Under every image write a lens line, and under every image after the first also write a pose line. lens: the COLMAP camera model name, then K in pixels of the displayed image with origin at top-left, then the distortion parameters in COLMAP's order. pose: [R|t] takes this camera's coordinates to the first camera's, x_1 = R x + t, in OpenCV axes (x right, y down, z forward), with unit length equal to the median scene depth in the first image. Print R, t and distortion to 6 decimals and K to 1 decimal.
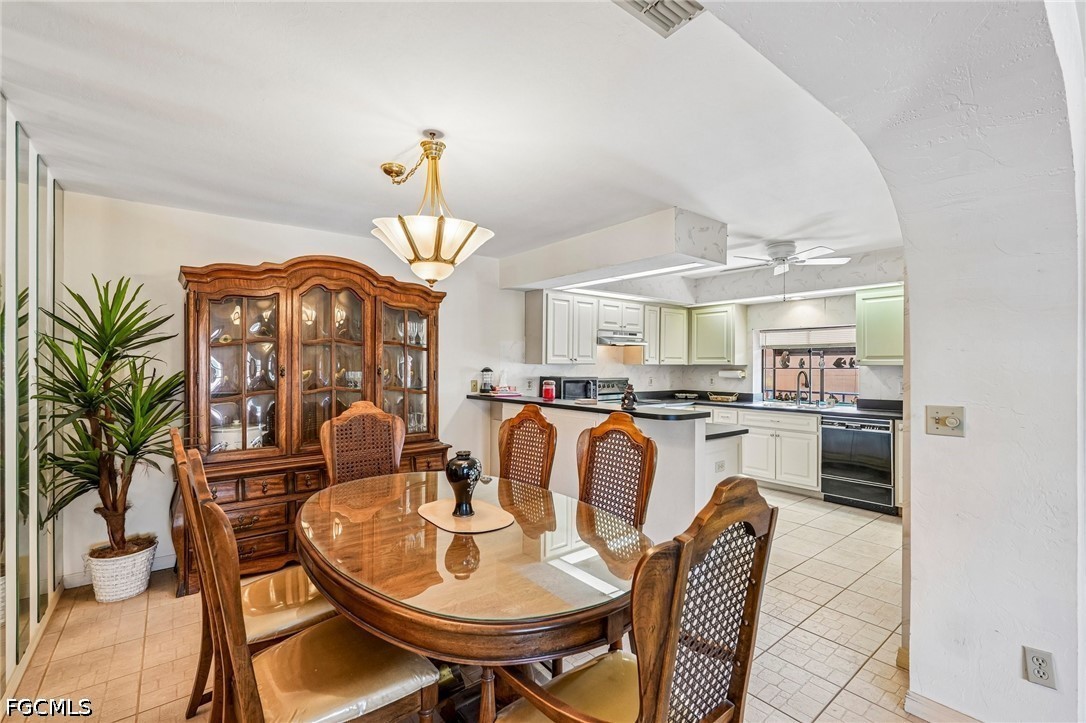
lens RADIAL K [[474.3, 0, 543.4], [0, 474.3, 360.9], [0, 0, 1]] dist [-0.018554, 0.007319]
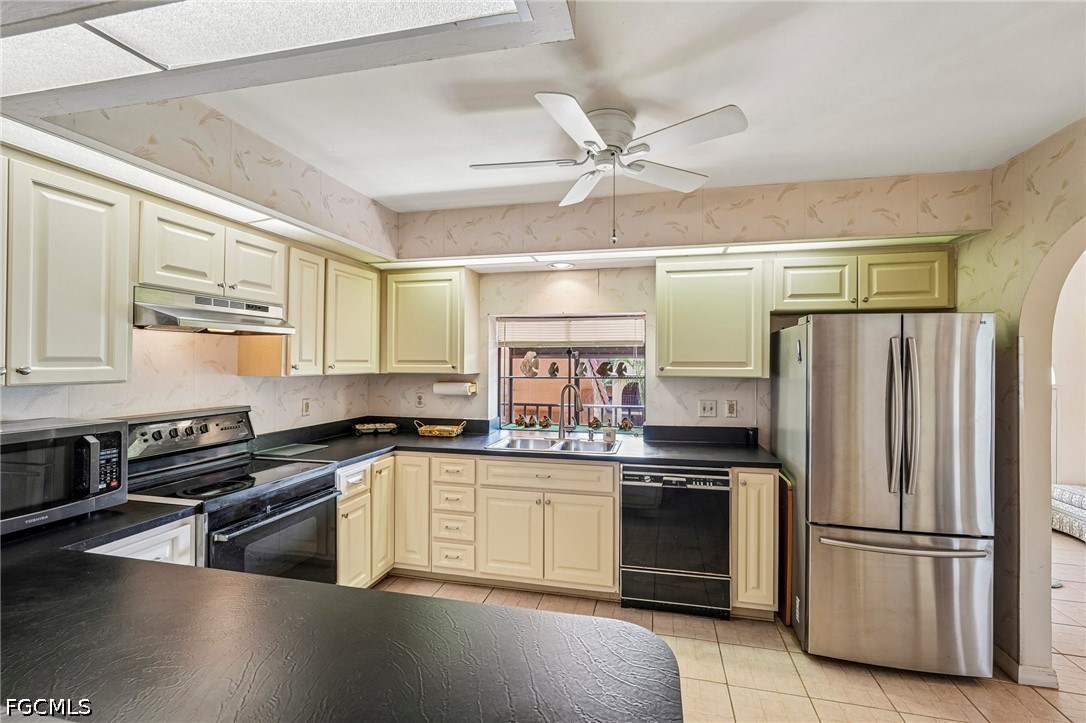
lens RADIAL K [[474.3, 0, 544.1], [0, 474.3, 360.6], [0, 0, 1]] dist [-0.018554, 0.007319]
pose [[0.787604, 0.000553, 0.616181, 0.153078], [-0.004978, 0.999973, 0.005465, -0.013748], [-0.616161, -0.007371, 0.787586, 0.589333]]
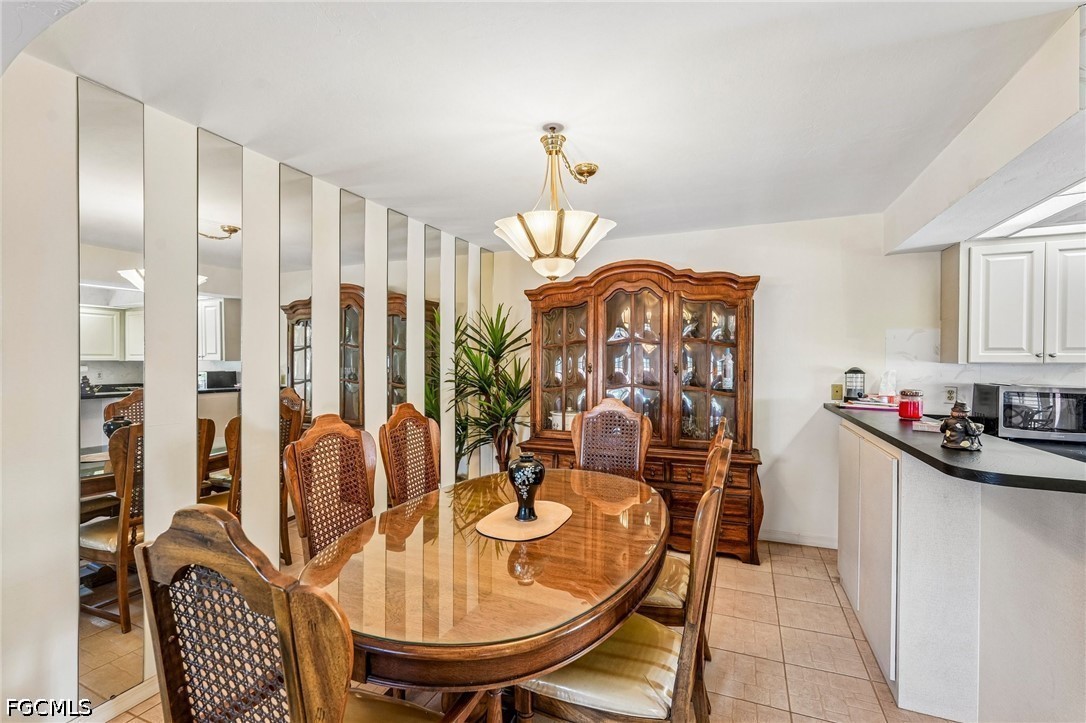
lens RADIAL K [[474.3, 0, 541.2], [0, 474.3, 362.3], [0, 0, 1]] dist [-0.018554, 0.007319]
pose [[0.477365, 0.002962, -0.878700, 0.277278], [0.002901, 0.999984, 0.004947, 0.000694], [0.878700, -0.004911, 0.477349, 0.226725]]
